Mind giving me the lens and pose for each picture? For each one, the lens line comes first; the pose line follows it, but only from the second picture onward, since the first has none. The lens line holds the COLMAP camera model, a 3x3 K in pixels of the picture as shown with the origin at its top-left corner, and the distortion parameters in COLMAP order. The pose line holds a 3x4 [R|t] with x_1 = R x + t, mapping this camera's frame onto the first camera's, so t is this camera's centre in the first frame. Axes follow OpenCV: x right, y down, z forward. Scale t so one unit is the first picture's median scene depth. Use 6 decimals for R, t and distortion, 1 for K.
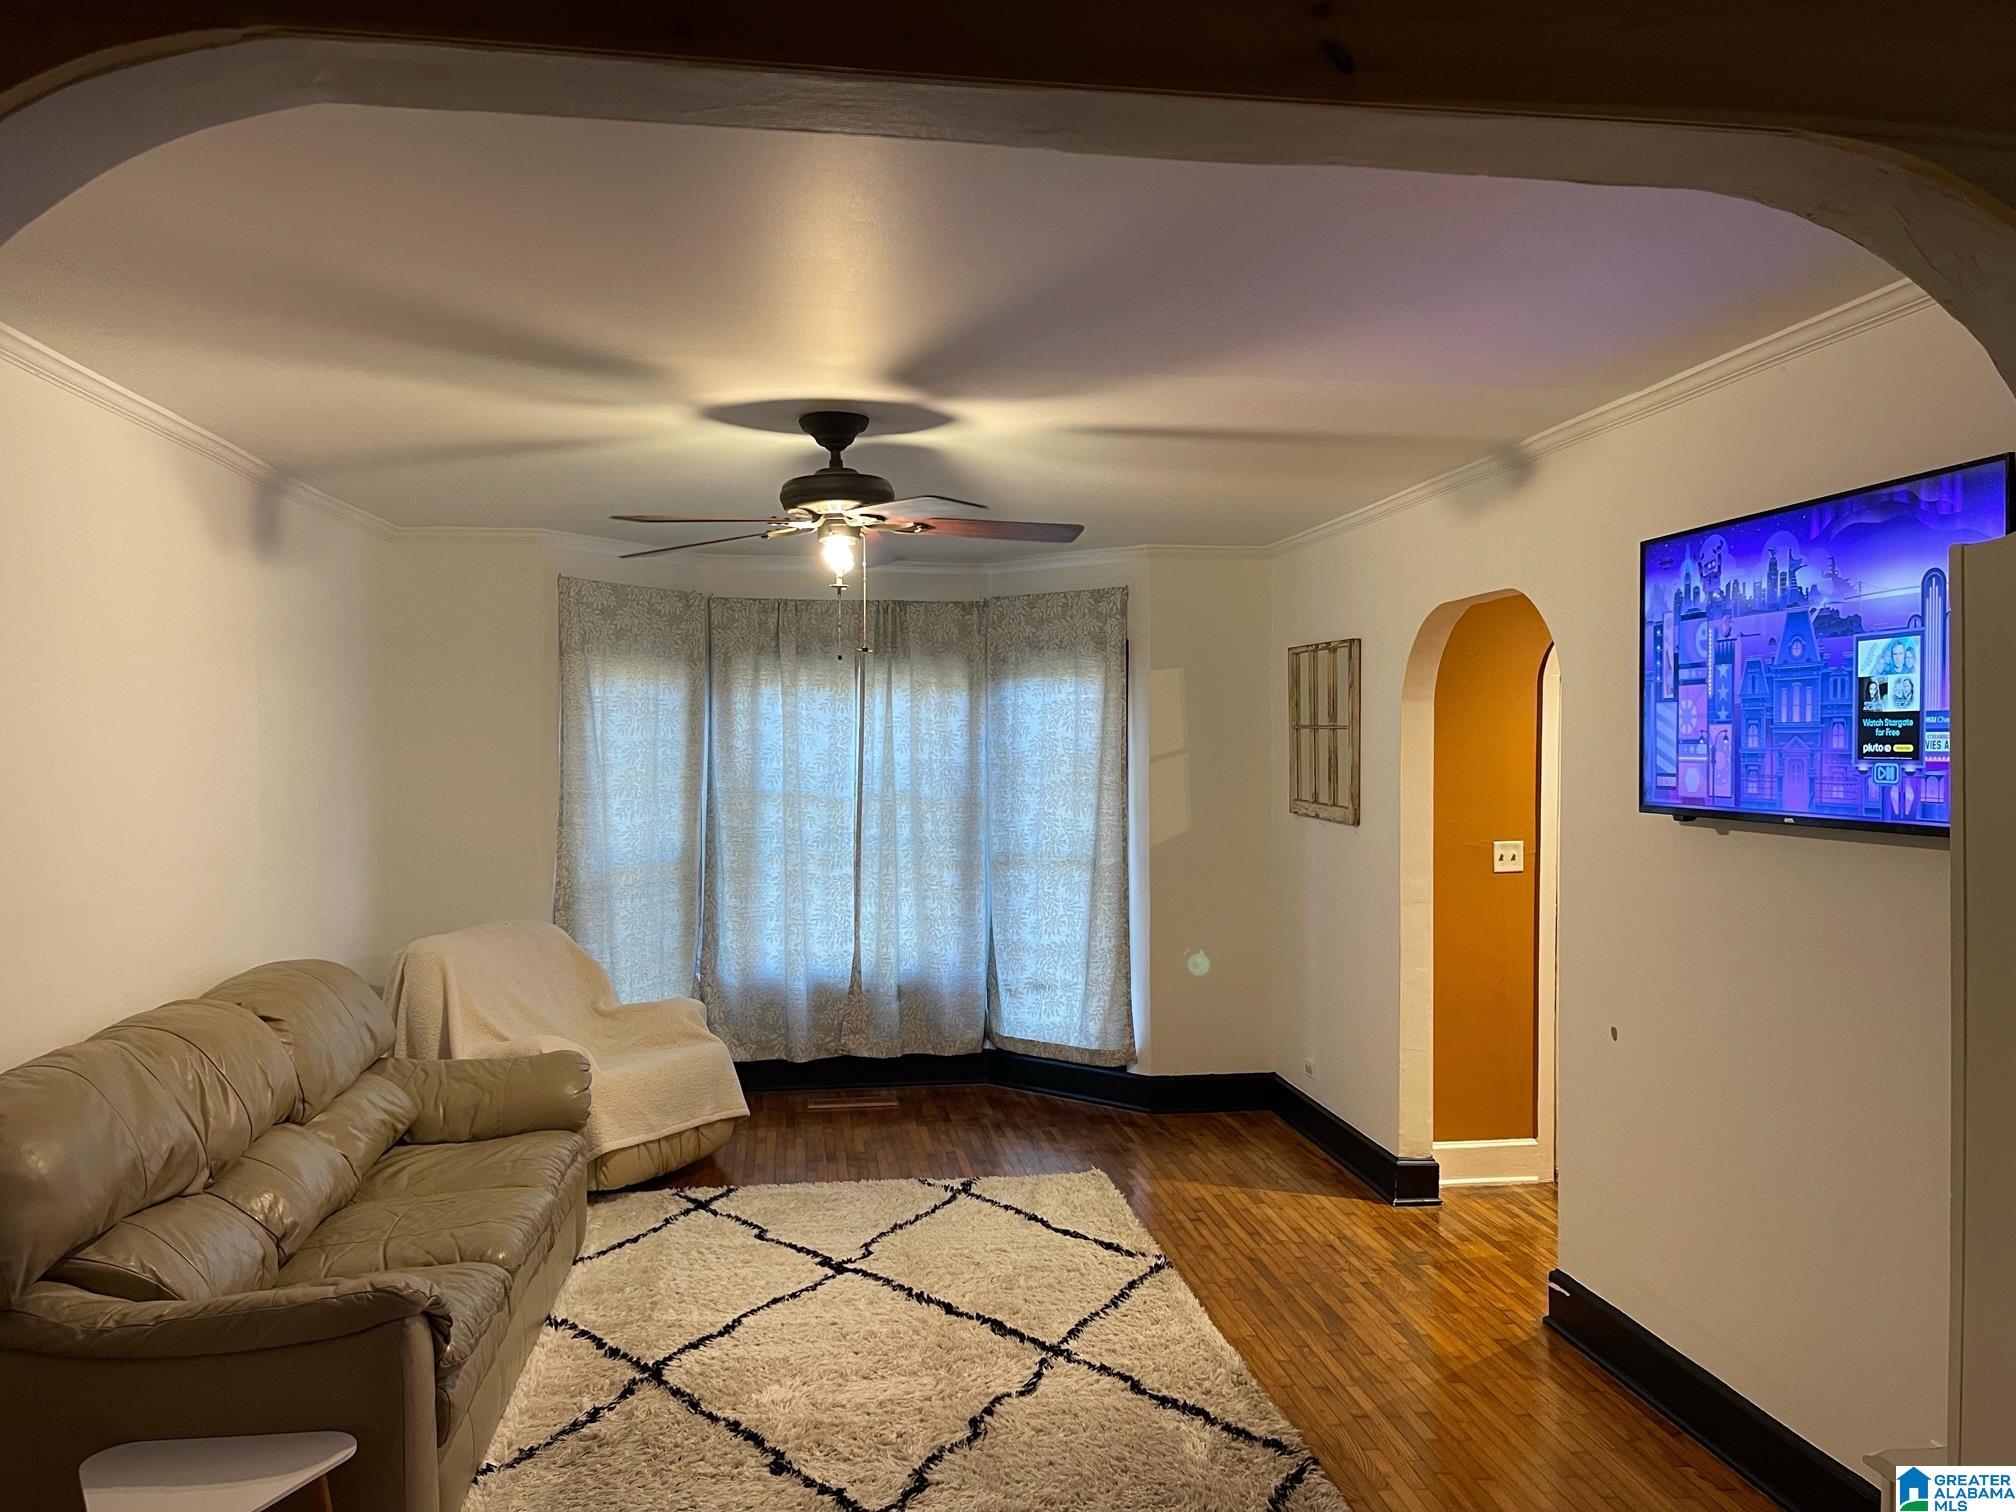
lens RADIAL K [[1526.6, 0, 1008.5], [0, 1526.6, 751.0], [0, 0, 1]] dist [0.042987, -0.016610]
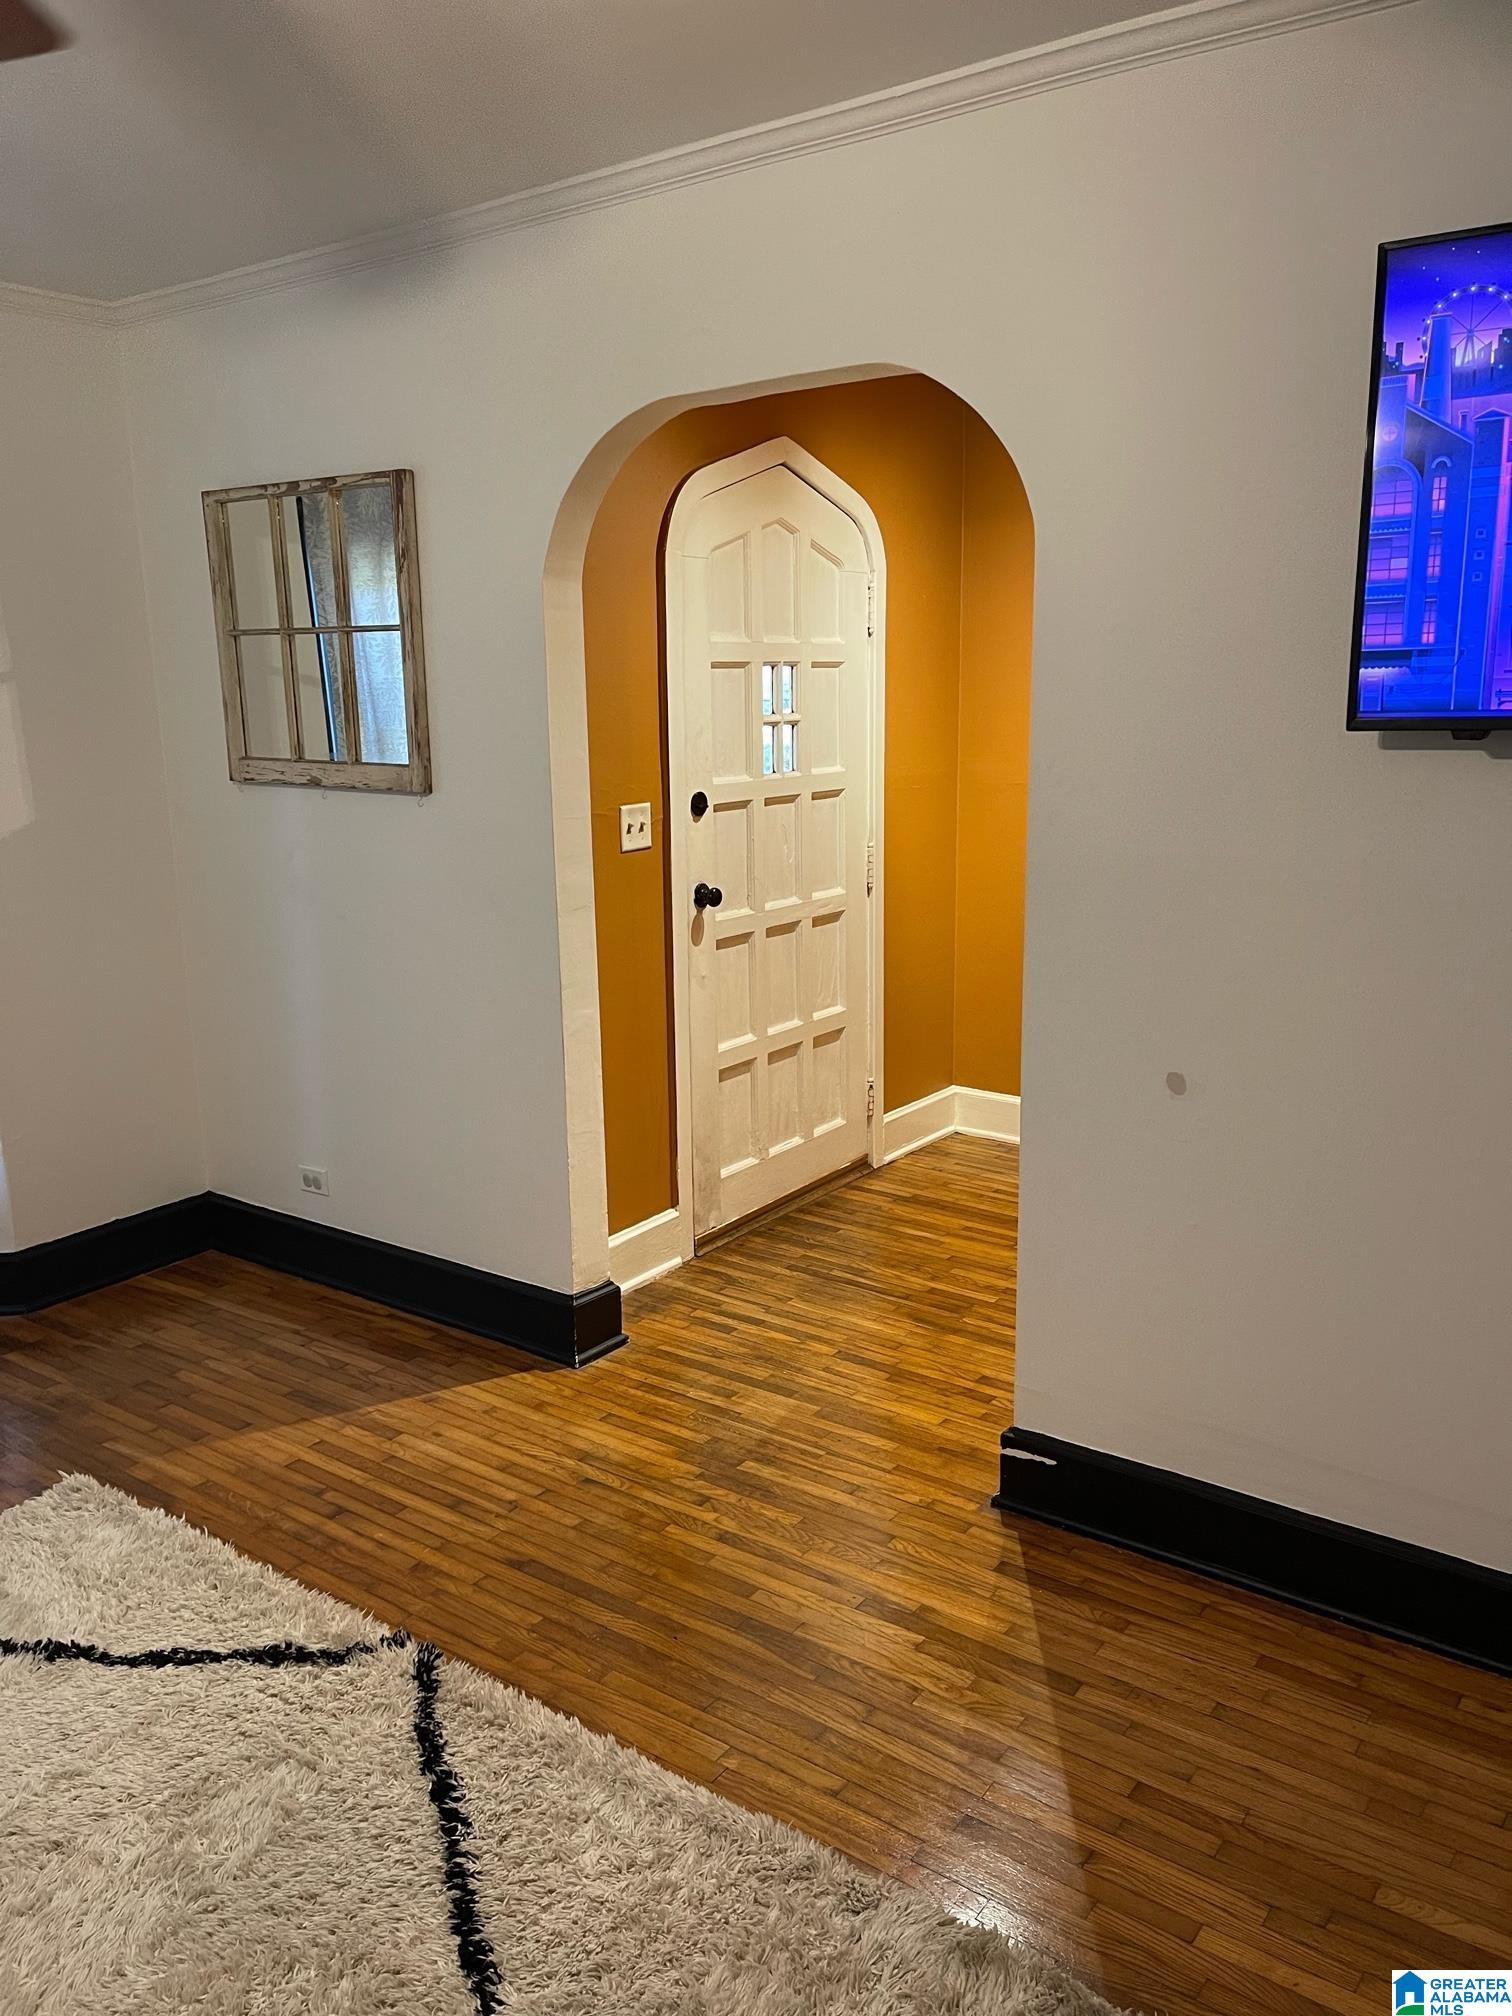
lens RADIAL K [[1526.6, 0, 760.3], [0, 1526.6, 1014.7], [0, 0, 1]] dist [0.042987, -0.016610]
pose [[0.696596, -0.162646, 0.698785, -0.132981], [0.022514, 0.978442, 0.205293, 0.013349], [-0.717110, -0.127274, 0.685240, 0.517120]]
